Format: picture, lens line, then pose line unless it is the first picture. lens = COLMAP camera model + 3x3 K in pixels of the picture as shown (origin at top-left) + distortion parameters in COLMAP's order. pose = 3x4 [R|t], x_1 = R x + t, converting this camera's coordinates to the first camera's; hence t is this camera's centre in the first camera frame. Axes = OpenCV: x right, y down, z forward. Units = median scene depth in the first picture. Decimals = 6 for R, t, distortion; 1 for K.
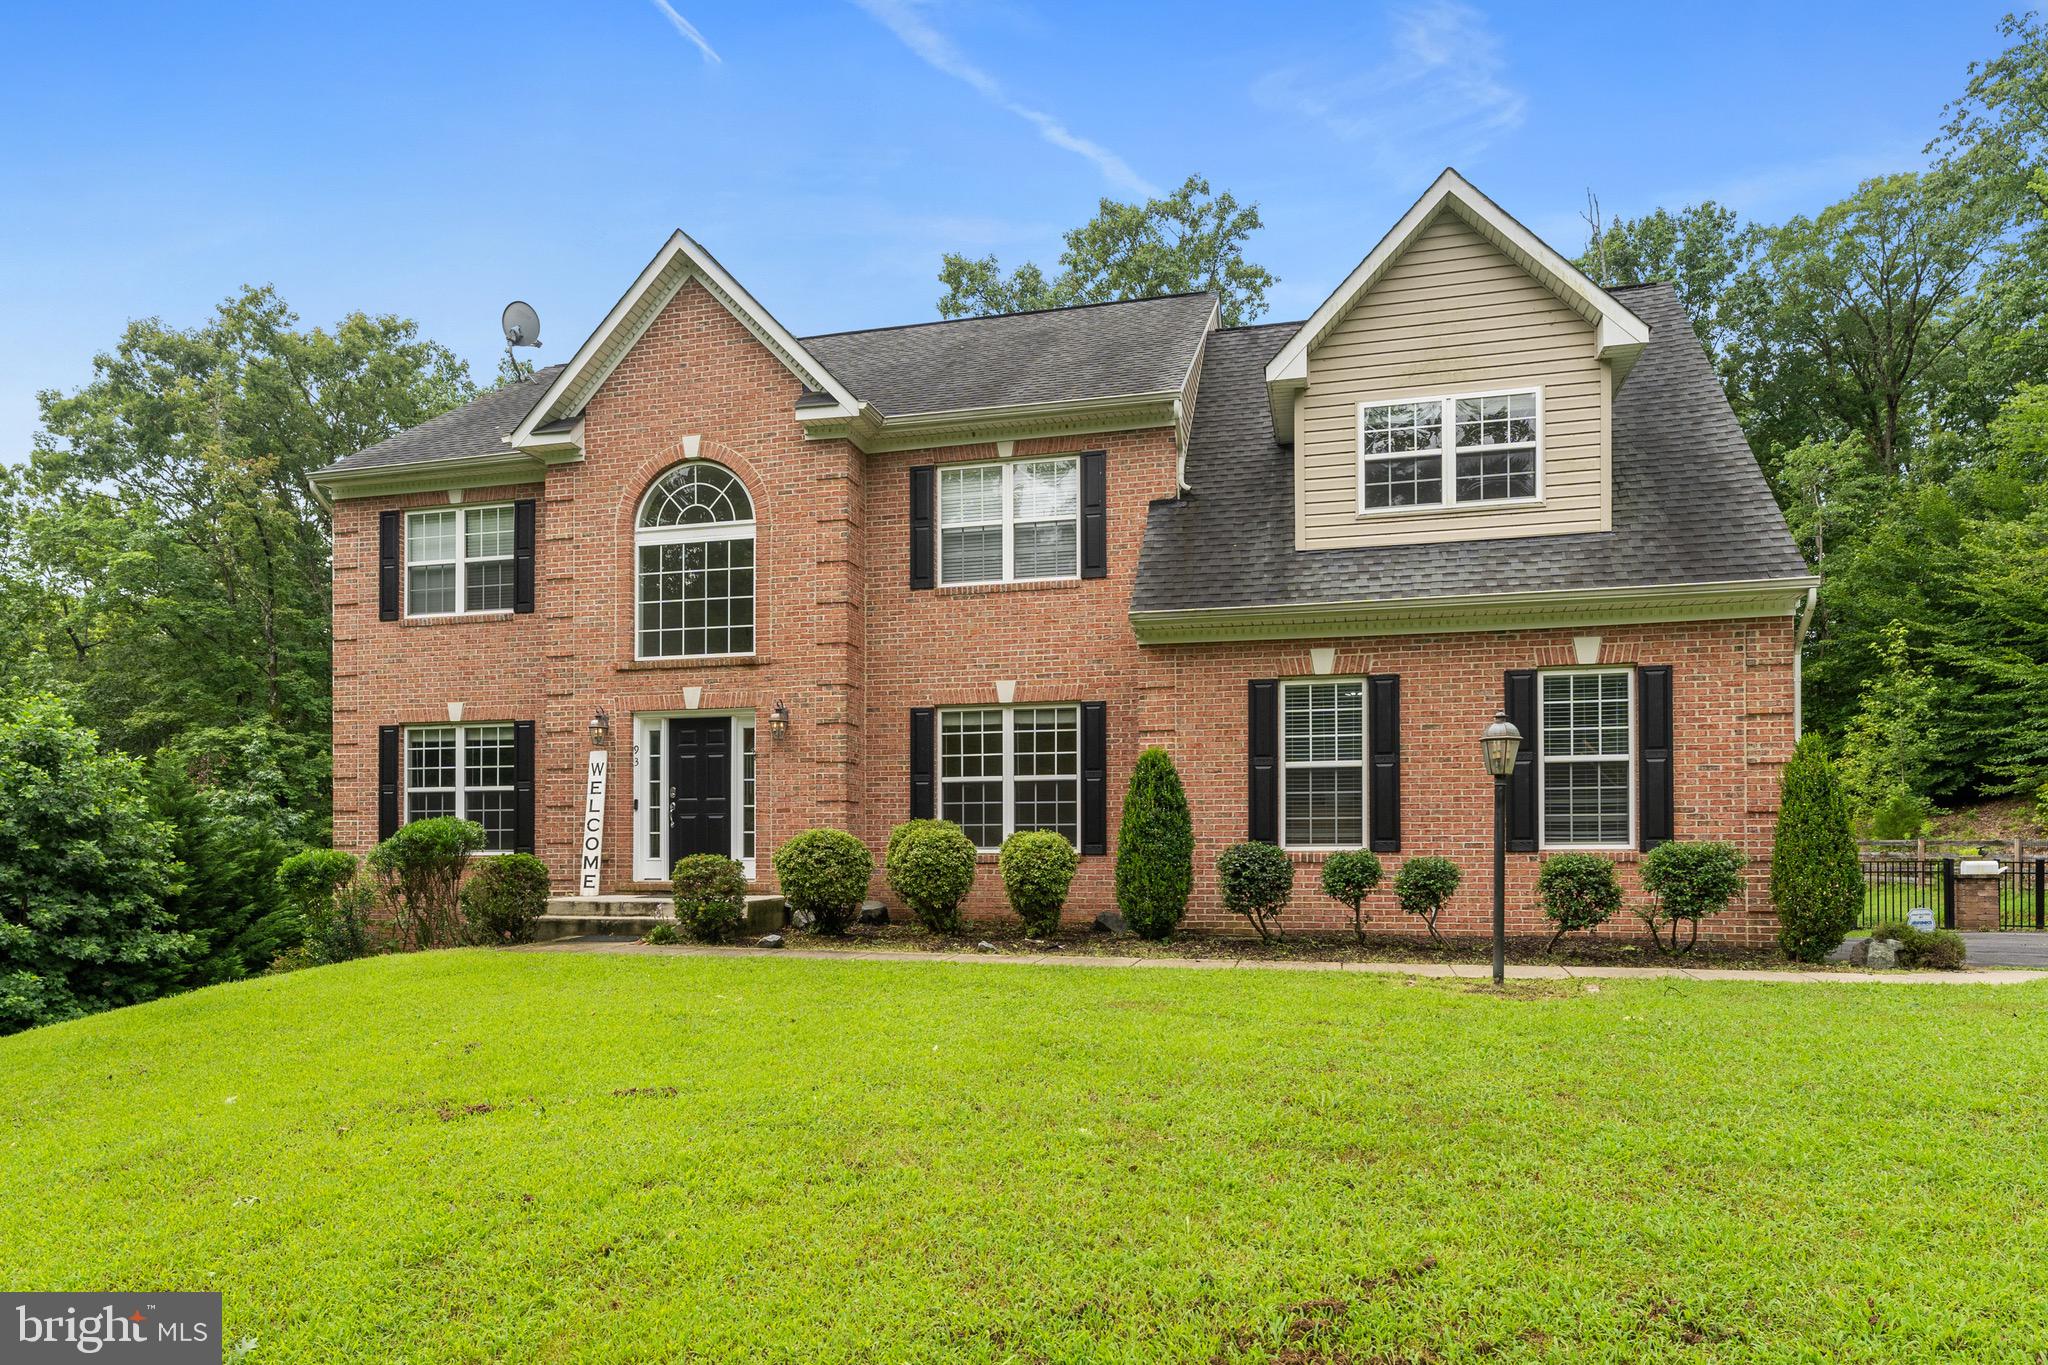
lens RADIAL K [[1240.1, 0, 1027.9], [0, 1240.1, 857.5], [0, 0, 1]] dist [0.000748, -0.001783]
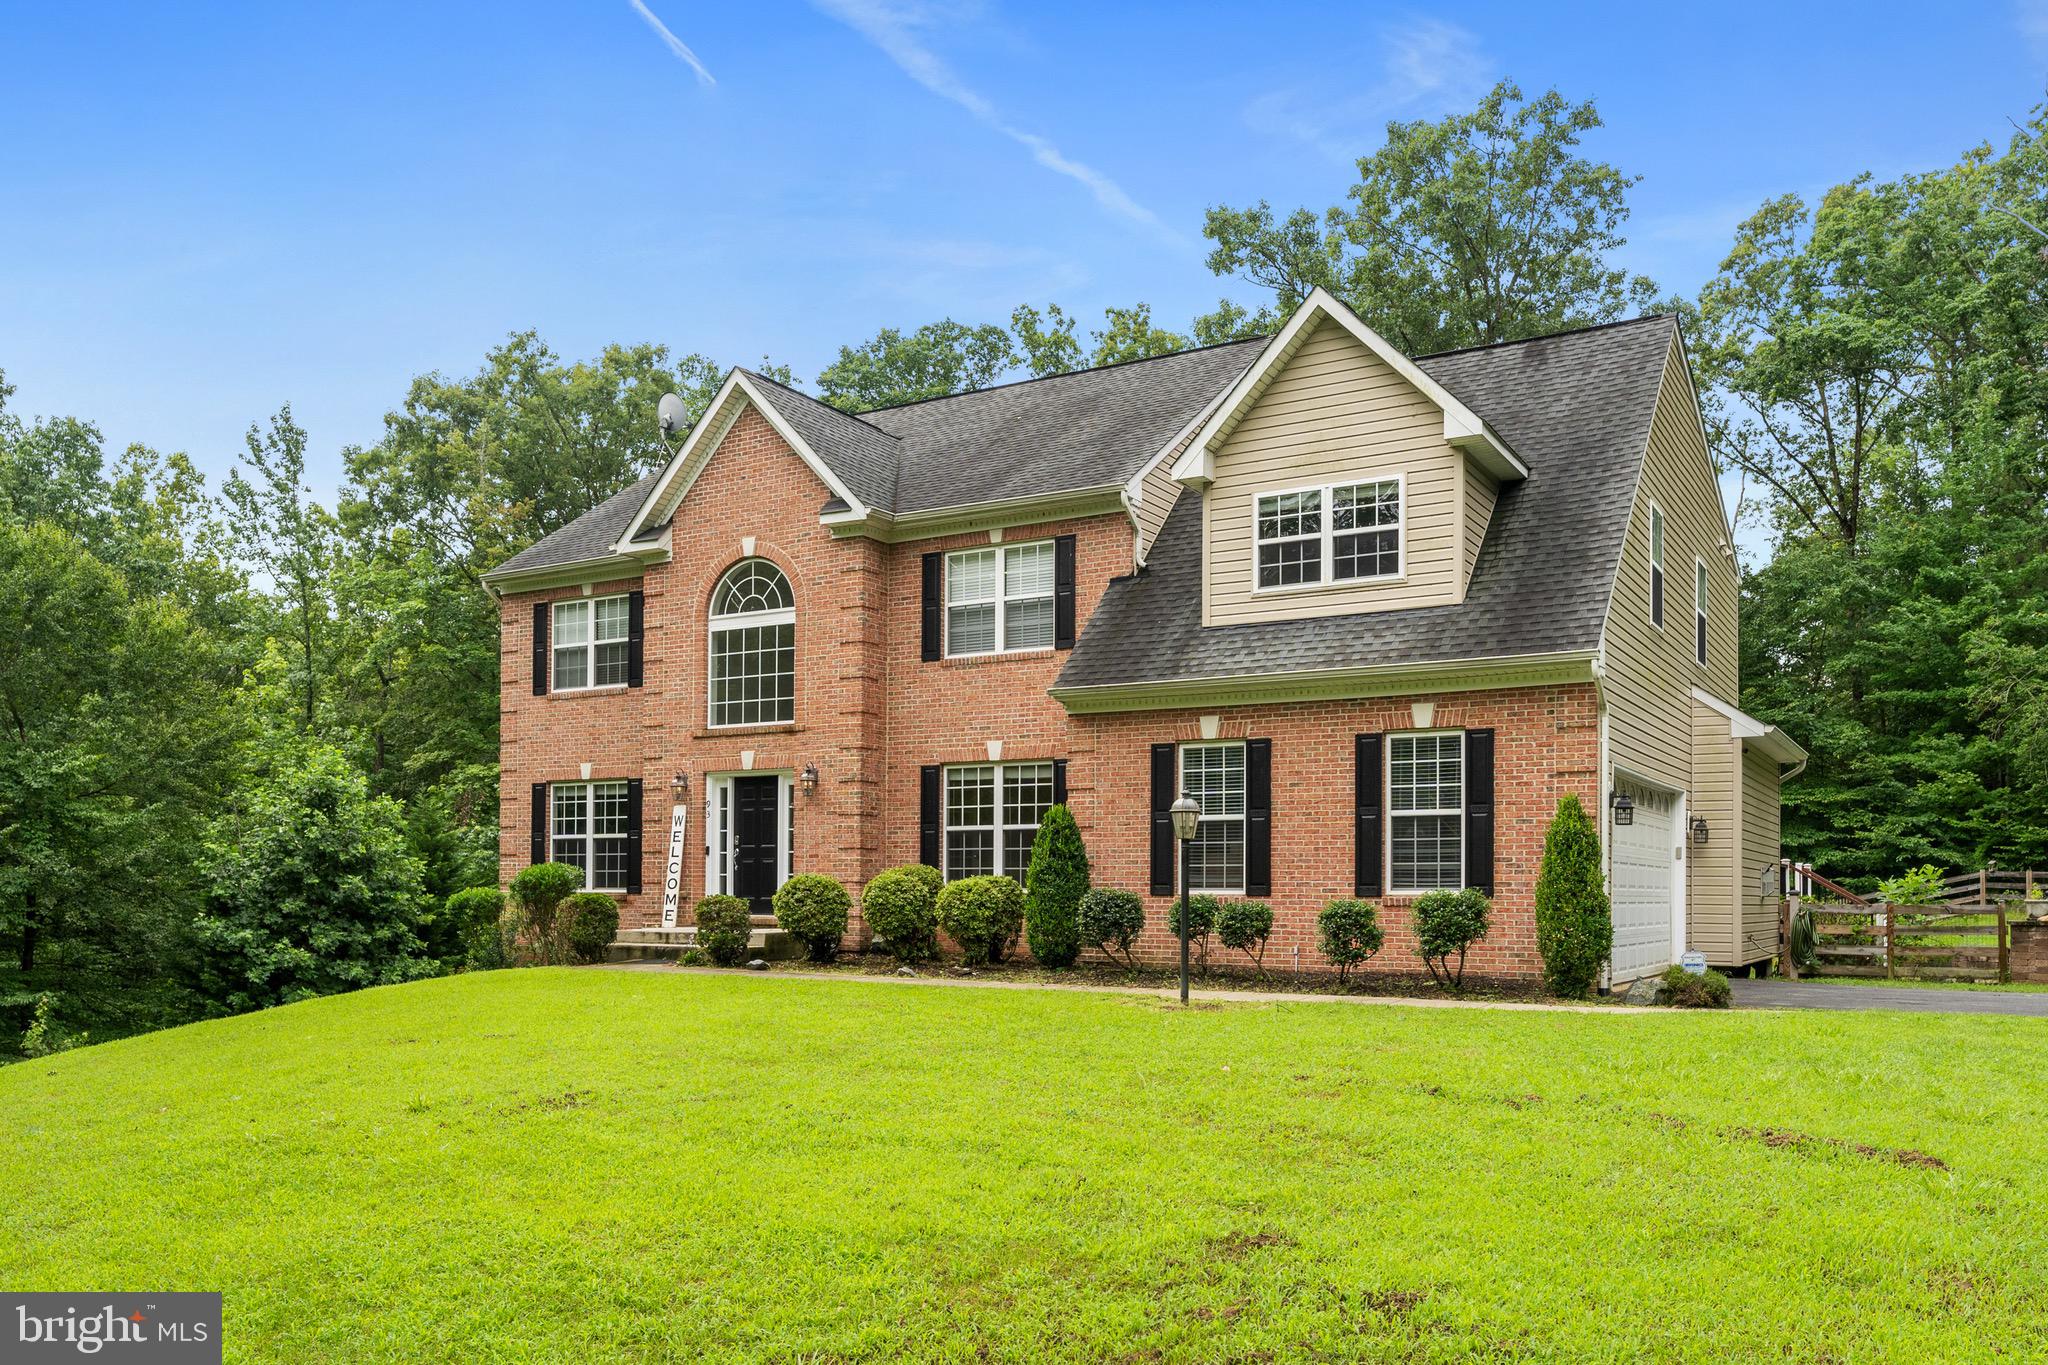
lens RADIAL K [[1595.8, 0, 1026.9], [0, 1595.8, 877.8], [0, 0, 1]] dist [-0.002009, 0.006170]
pose [[0.958412, 0.002674, -0.285375, 0.414719], [-0.004502, 0.999973, -0.005752, -0.009597], [0.285352, 0.006798, 0.958399, -0.373594]]
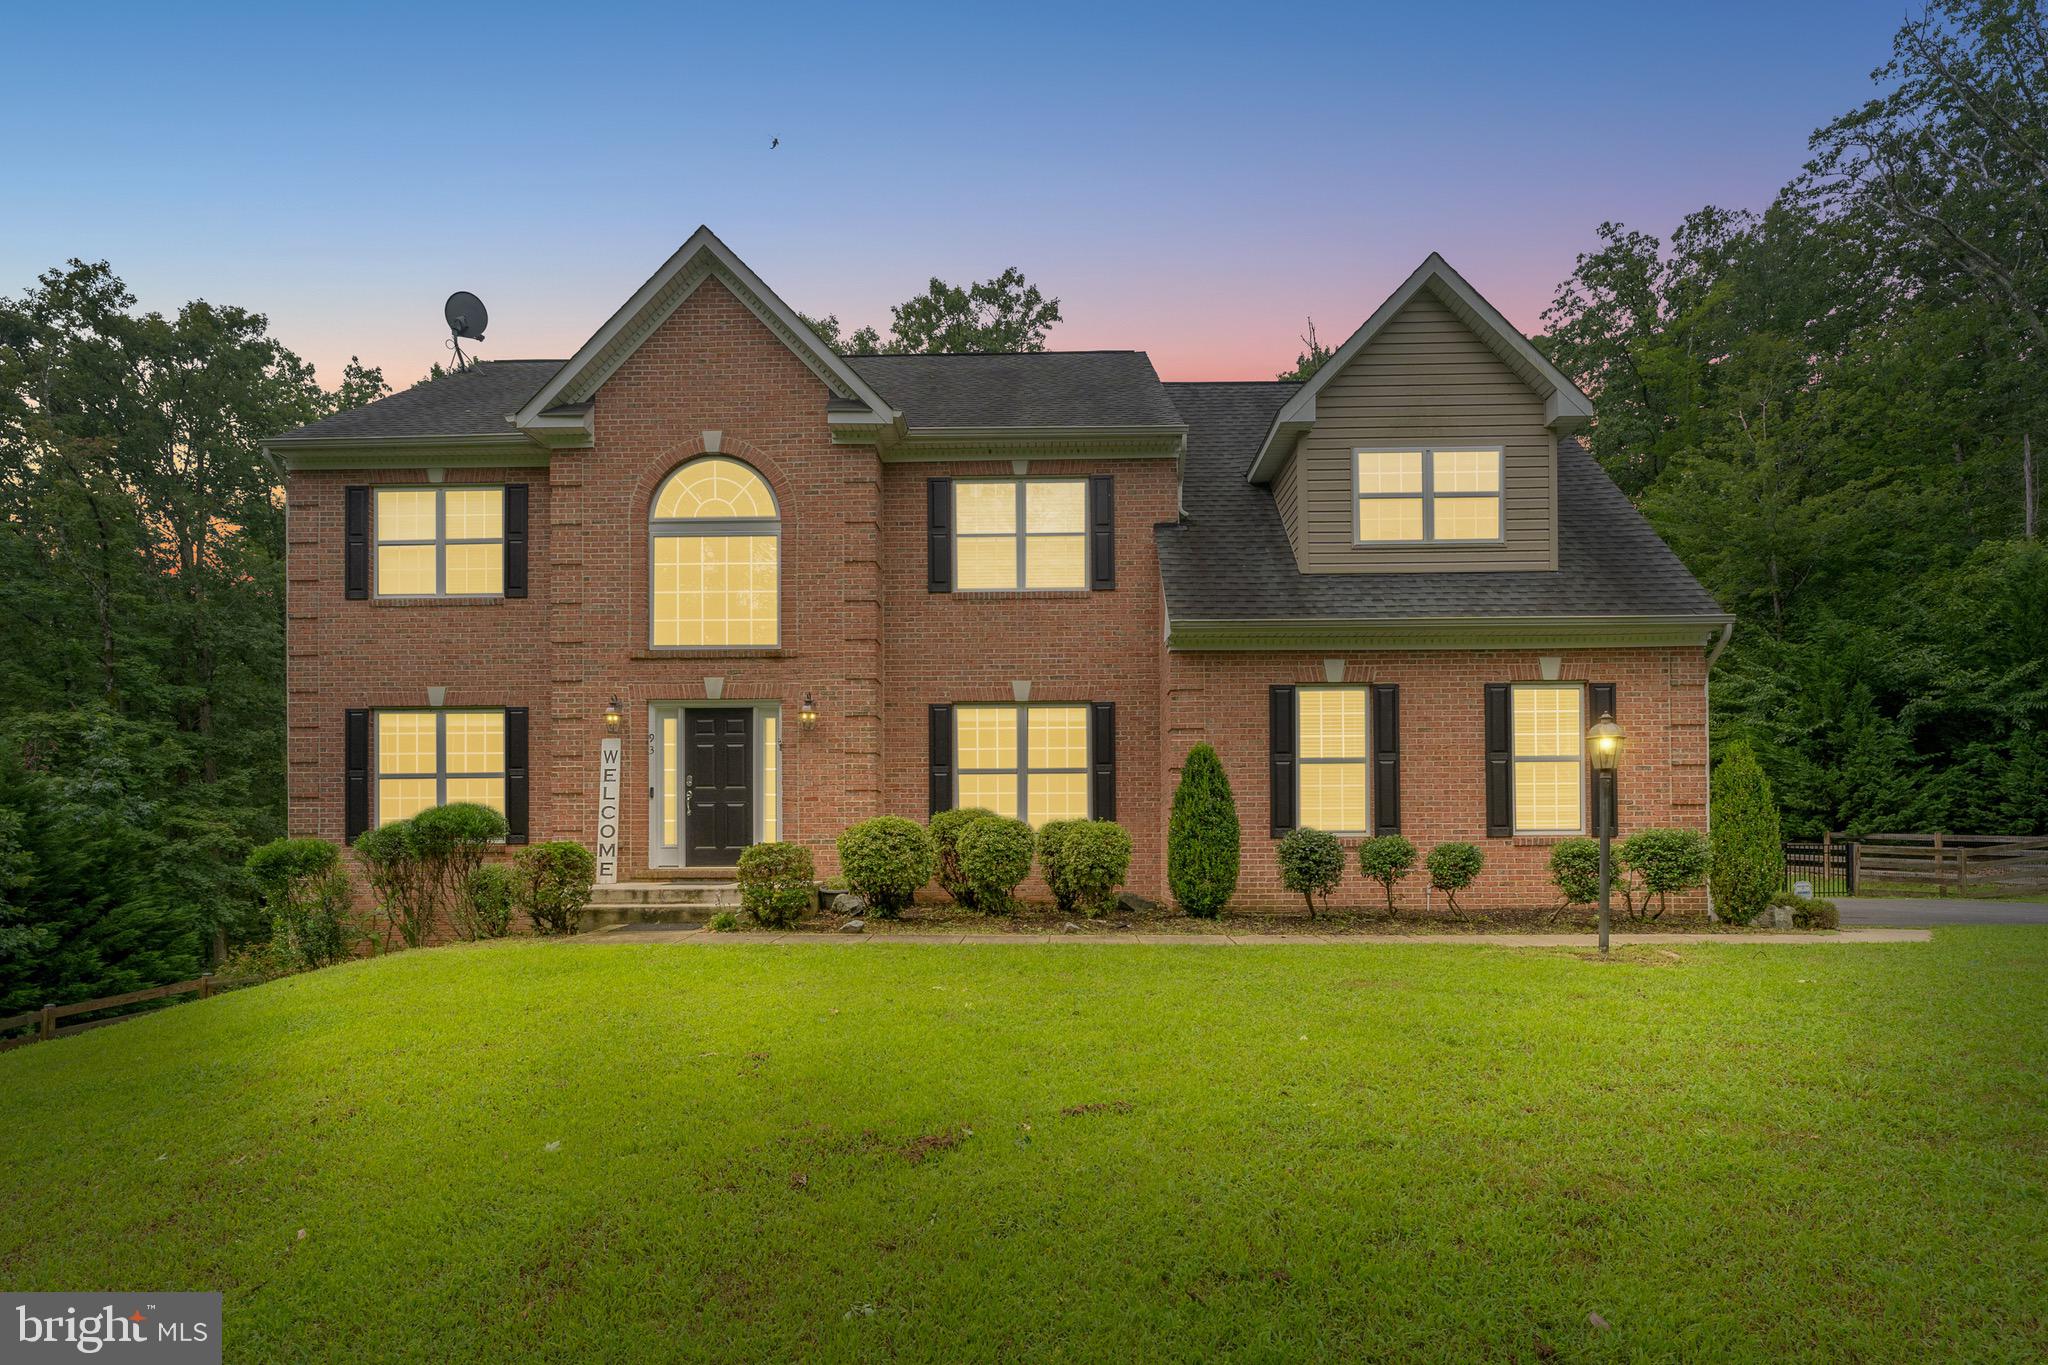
lens RADIAL K [[1029.1, 0, 1033.2], [0, 1029.1, 843.7], [0, 0, 1]] dist [-0.004637, 0.000697]
pose [[0.974104, -0.003236, 0.226075, -0.206396], [0.003388, 0.999994, -0.000285, 0.000212], [-0.226073, 0.001043, 0.974110, 0.118438]]
